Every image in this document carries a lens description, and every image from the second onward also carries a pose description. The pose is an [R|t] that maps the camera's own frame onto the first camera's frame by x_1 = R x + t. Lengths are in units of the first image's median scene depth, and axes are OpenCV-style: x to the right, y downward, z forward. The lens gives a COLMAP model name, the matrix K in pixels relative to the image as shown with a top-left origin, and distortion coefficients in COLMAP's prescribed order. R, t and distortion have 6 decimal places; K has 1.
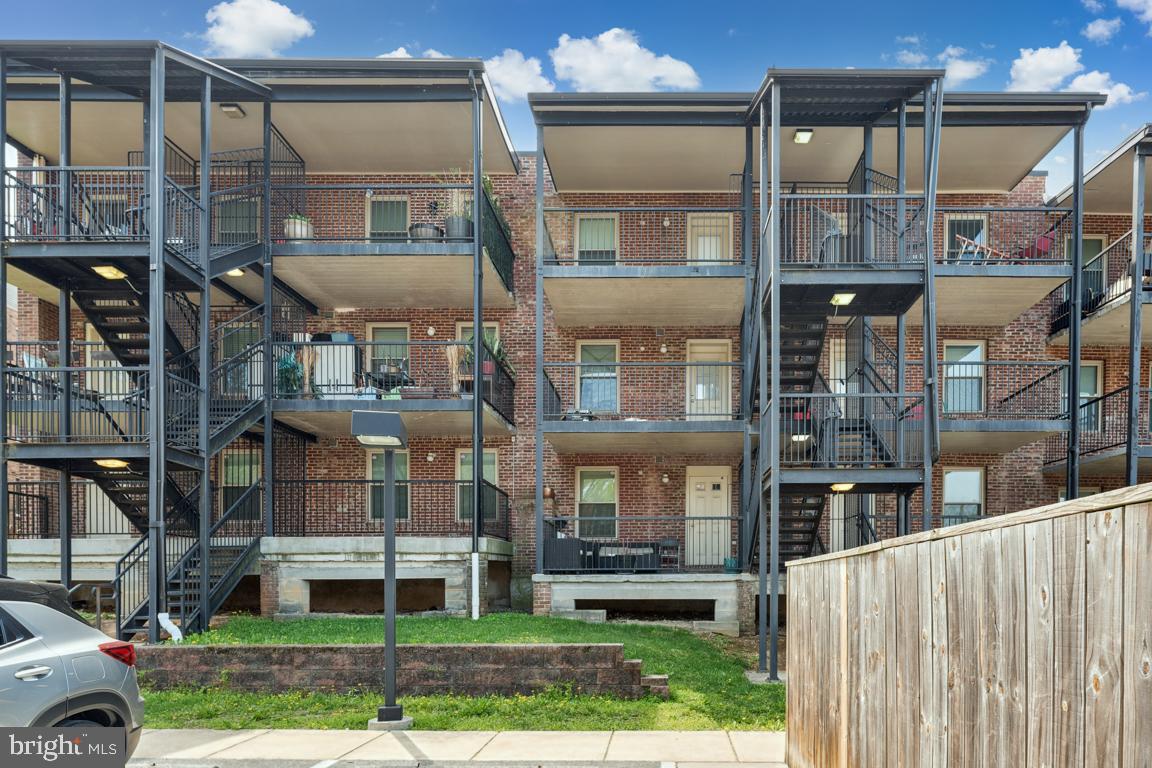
lens RADIAL K [[656.9, 0, 576.0], [0, 656.9, 384.0], [0, 0, 1]] dist [-0.001259, -0.001430]
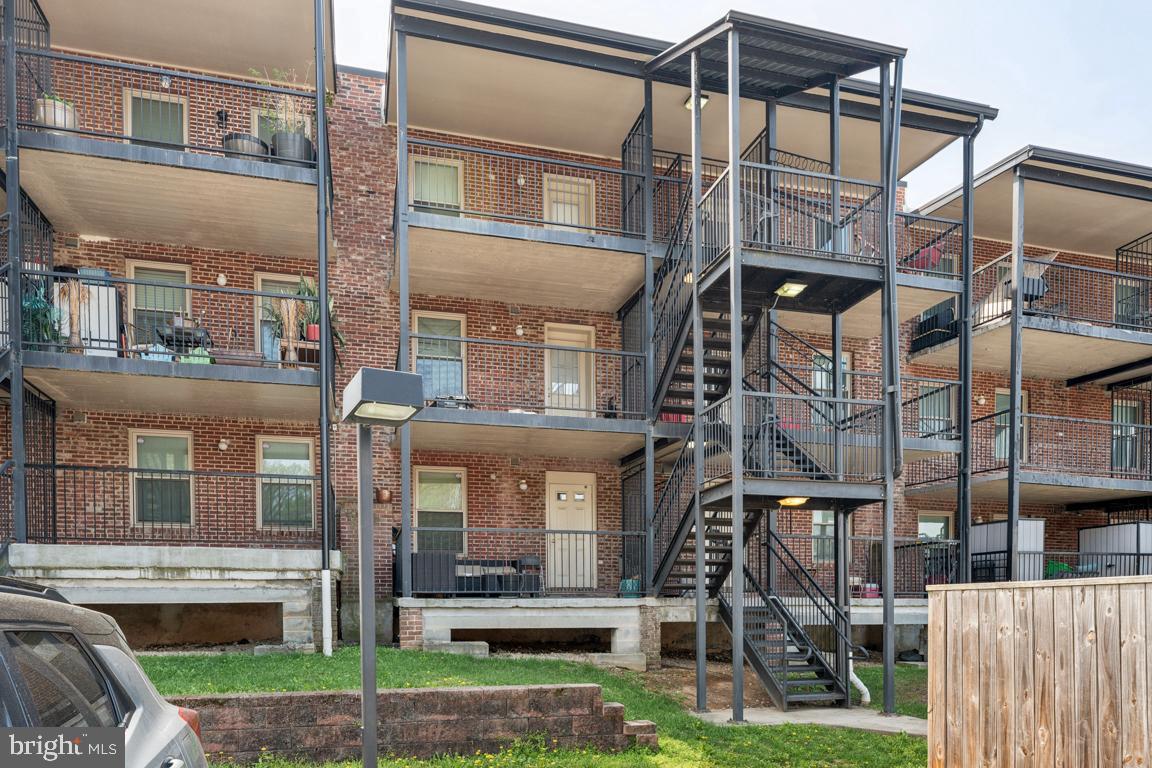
lens RADIAL K [[781.0, 0, 572.8], [0, 781.0, 395.7], [0, 0, 1]] dist [-0.000045, -0.001193]
pose [[0.965476, 0.069124, 0.251152, -0.113787], [-0.076287, 0.996907, 0.018887, 0.013292], [-0.249069, -0.037394, 0.967763, 0.046266]]
